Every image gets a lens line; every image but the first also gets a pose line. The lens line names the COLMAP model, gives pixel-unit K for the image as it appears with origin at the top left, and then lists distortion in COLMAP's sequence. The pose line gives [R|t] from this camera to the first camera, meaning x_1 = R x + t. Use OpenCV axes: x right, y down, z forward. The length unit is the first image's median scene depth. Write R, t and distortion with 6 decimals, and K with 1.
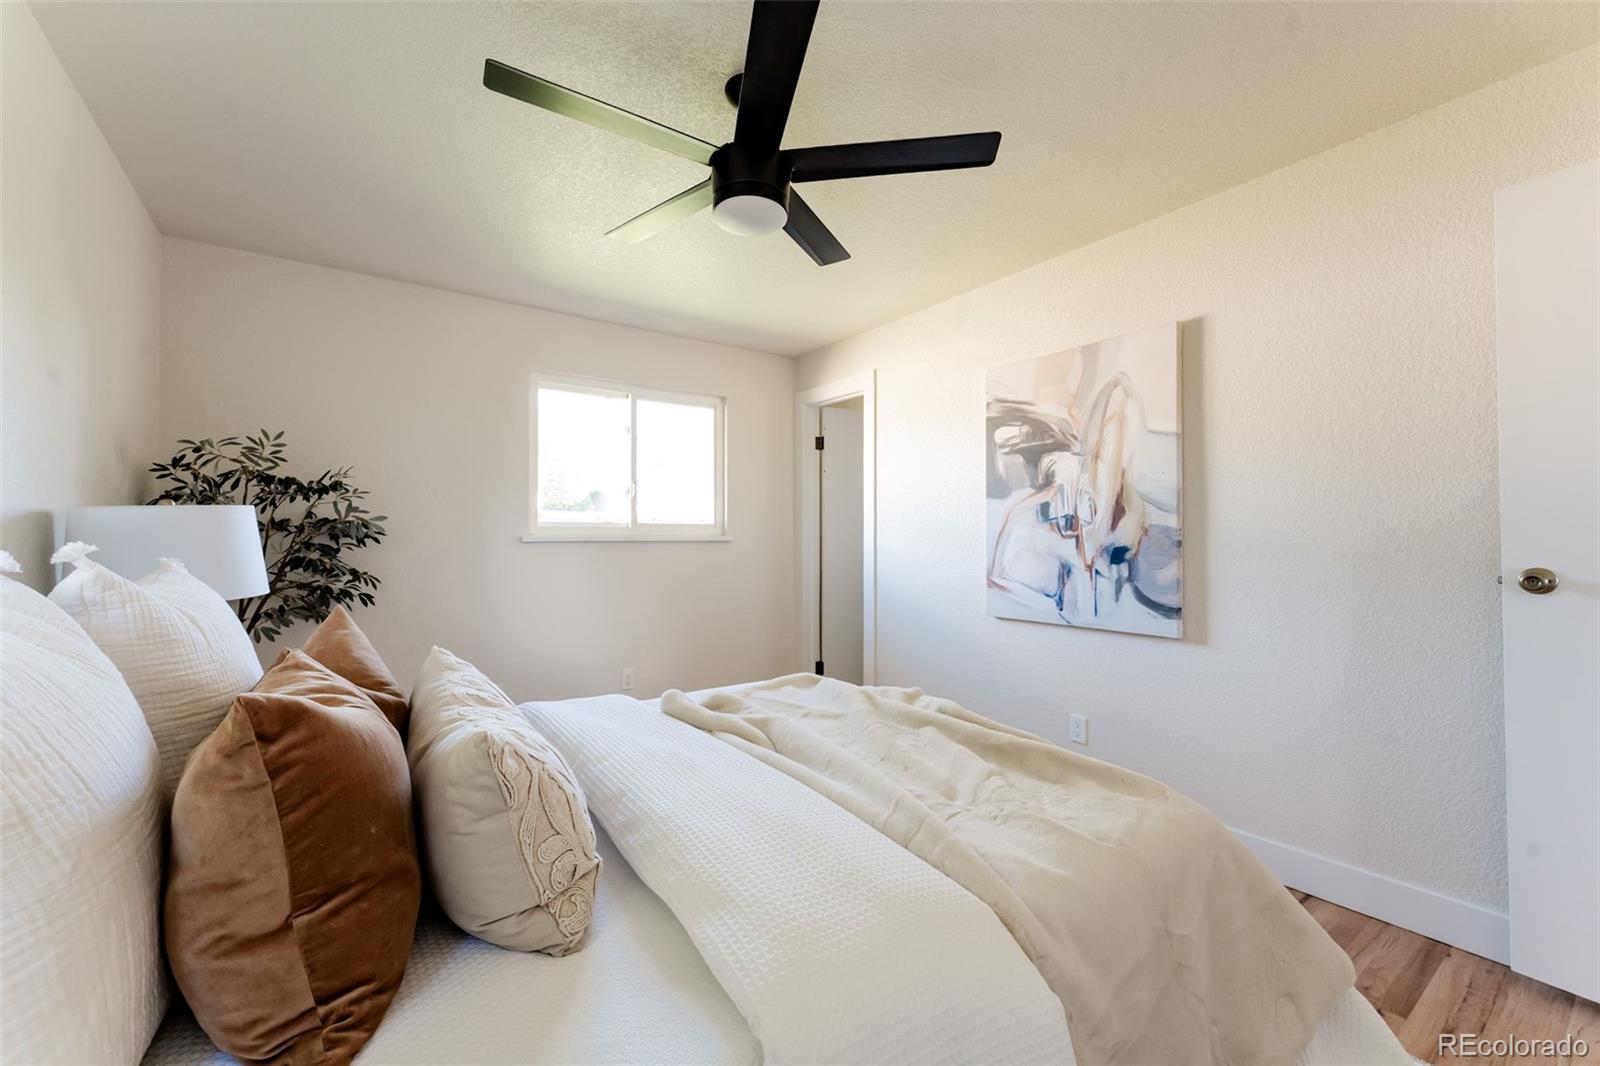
lens RADIAL K [[656.6, 0, 794.4], [0, 656.6, 538.2], [0, 0, 1]] dist [0.006455, -0.001193]
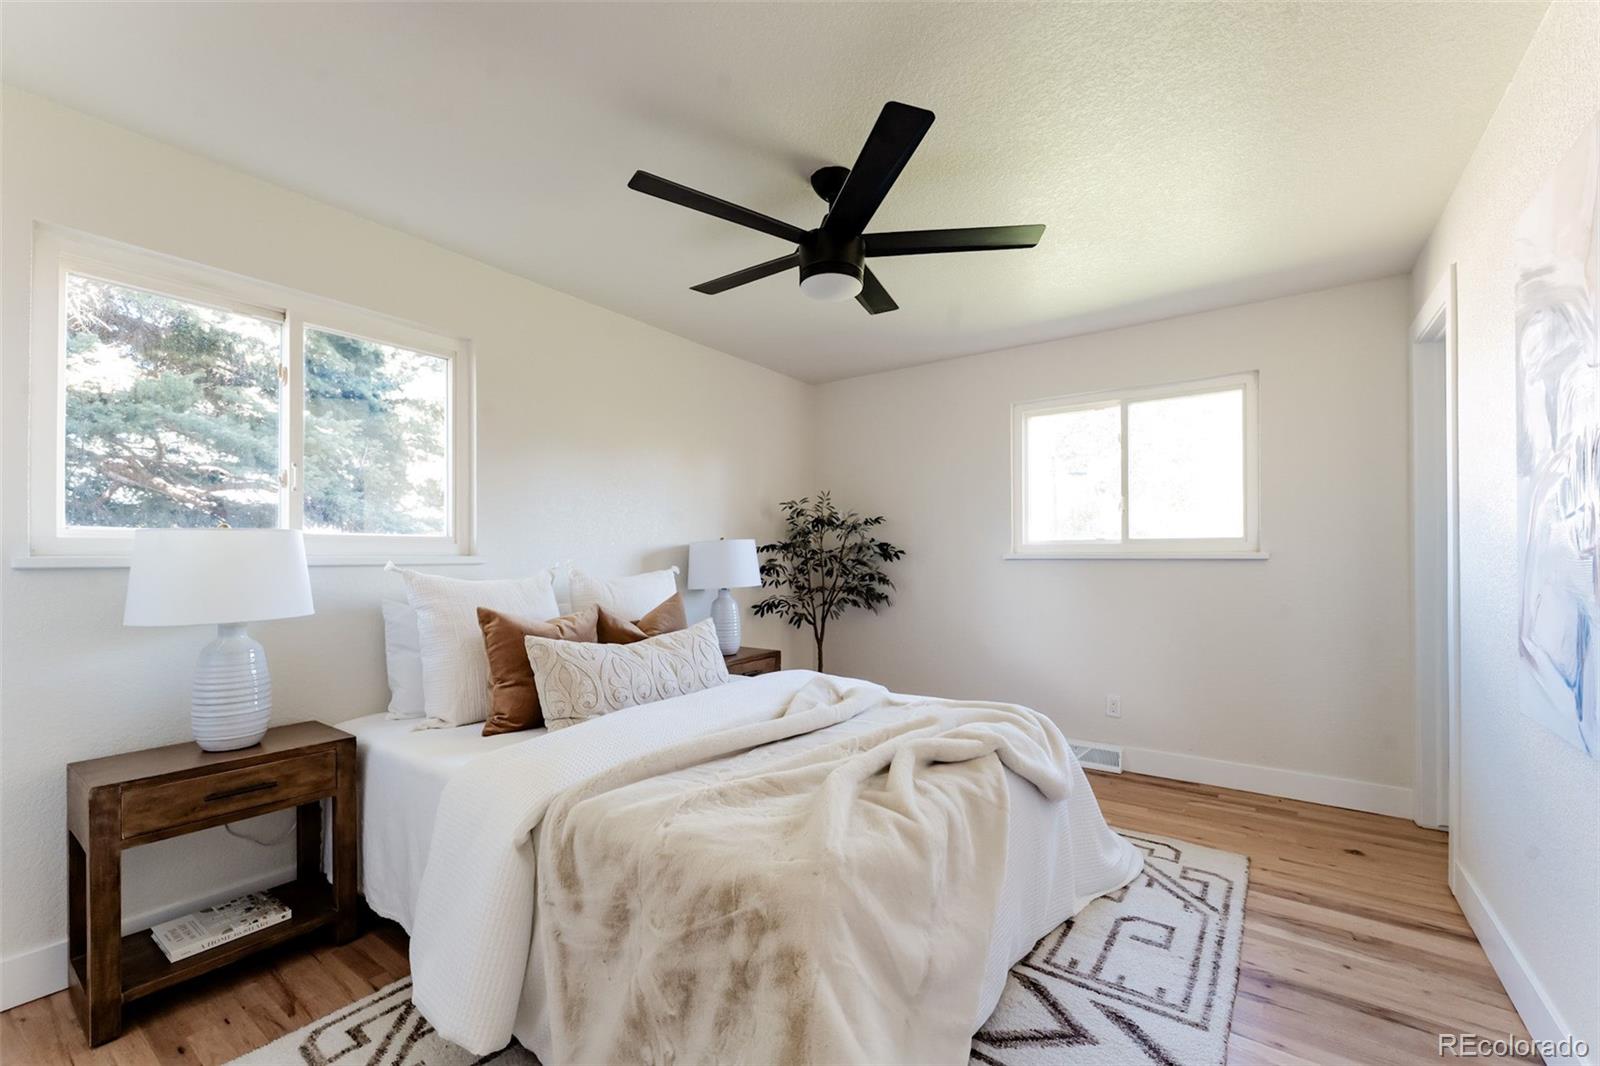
lens RADIAL K [[656.6, 0, 782.8], [0, 656.6, 554.4], [0, 0, 1]] dist [0.006455, -0.001193]
pose [[0.314052, -0.001622, -0.949404, 0.491127], [0.003638, 0.999993, -0.000505, -0.002777], [0.949399, -0.003295, 0.314056, 0.256206]]
